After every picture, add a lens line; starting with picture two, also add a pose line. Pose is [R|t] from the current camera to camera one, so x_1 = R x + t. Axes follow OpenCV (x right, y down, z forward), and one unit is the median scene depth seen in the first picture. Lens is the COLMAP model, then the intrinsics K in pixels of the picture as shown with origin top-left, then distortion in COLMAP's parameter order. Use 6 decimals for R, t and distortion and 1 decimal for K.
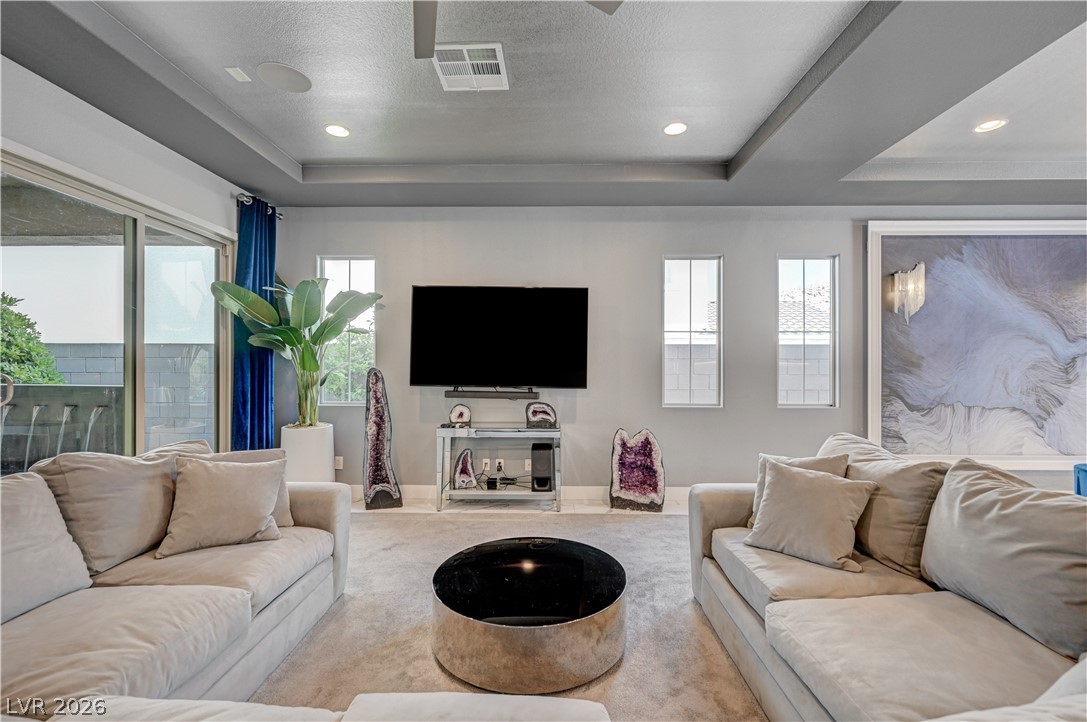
lens RADIAL K [[469.1, 0, 543.5], [0, 469.1, 361.0], [0, 0, 1]] dist [-0.001015, 0.000153]
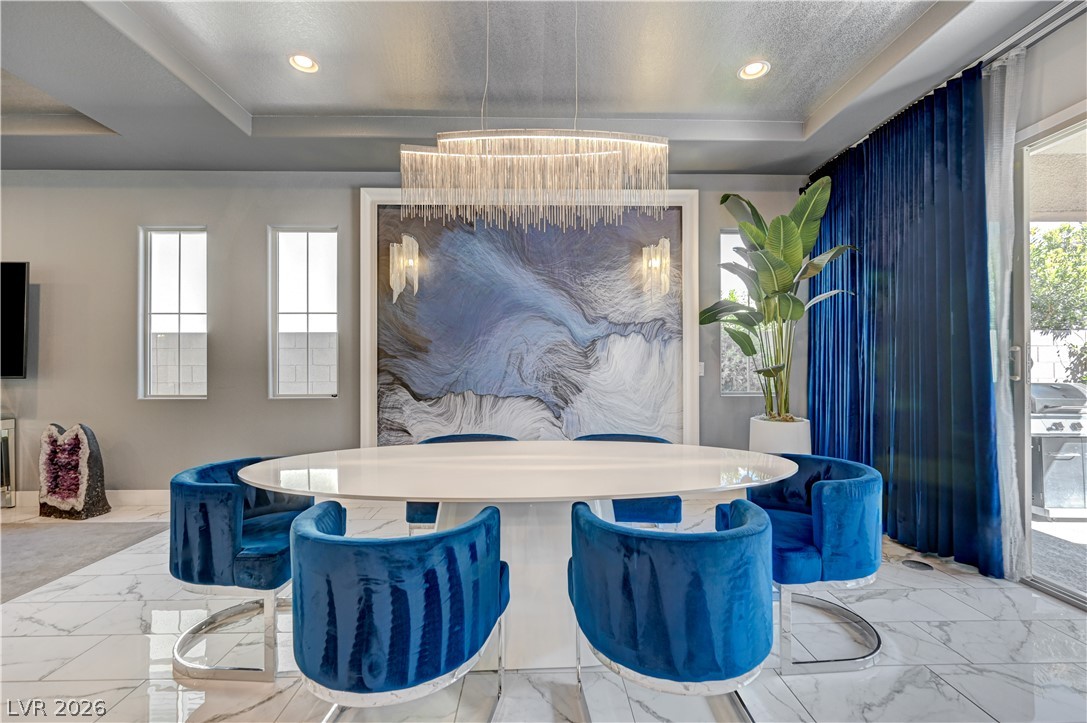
lens RADIAL K [[469.1, 0, 543.5], [0, 469.1, 361.5], [0, 0, 1]] dist [-0.001015, 0.000153]
pose [[0.998969, -0.006642, 0.044913, 0.989222], [0.006735, 0.999975, -0.001910, 0.035107], [-0.044900, 0.002210, 0.998989, 0.091537]]
